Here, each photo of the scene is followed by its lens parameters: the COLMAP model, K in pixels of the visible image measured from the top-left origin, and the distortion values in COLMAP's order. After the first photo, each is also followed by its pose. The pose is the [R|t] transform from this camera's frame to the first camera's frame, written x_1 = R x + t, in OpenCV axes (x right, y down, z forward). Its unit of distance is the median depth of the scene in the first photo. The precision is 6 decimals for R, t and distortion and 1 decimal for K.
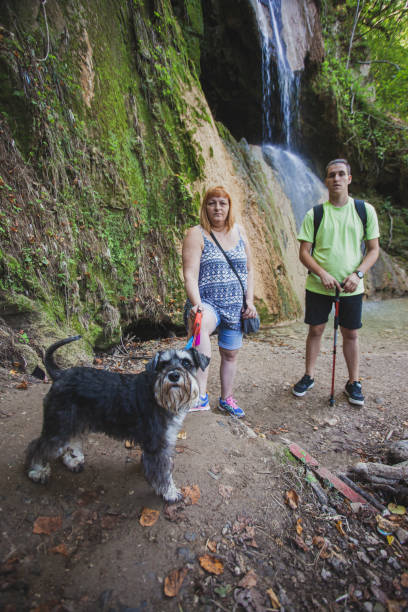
lens RADIAL K [[293.2, 0, 204.0], [0, 293.2, 306.0], [0, 0, 1]] dist [-0.074372, 0.029249]
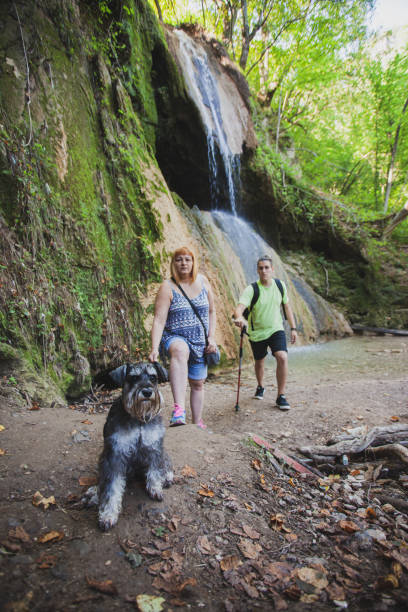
lens RADIAL K [[293.2, 0, 204.0], [0, 293.2, 306.0], [0, 0, 1]] dist [-0.074372, 0.029249]
pose [[0.988068, -0.032503, 0.150547, -0.024865], [0.059877, 0.981650, -0.181047, 0.030713], [-0.141900, 0.187901, 0.971883, -0.091037]]
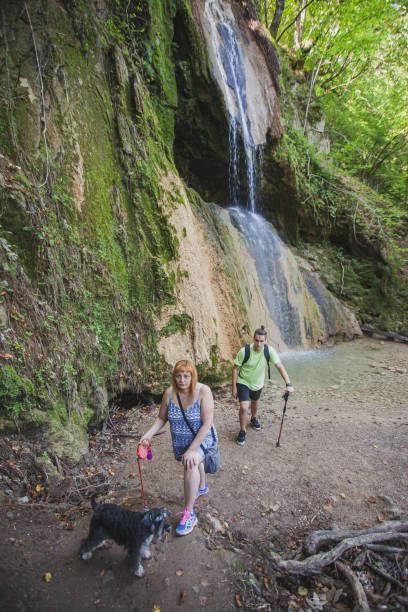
lens RADIAL K [[293.2, 0, 204.0], [0, 293.2, 306.0], [0, 0, 1]] dist [-0.074372, 0.029249]
pose [[0.994770, 0.001108, 0.102137, -0.018499], [0.002985, 0.999199, -0.039909, -0.218268], [-0.102099, 0.040005, 0.993969, -0.160893]]
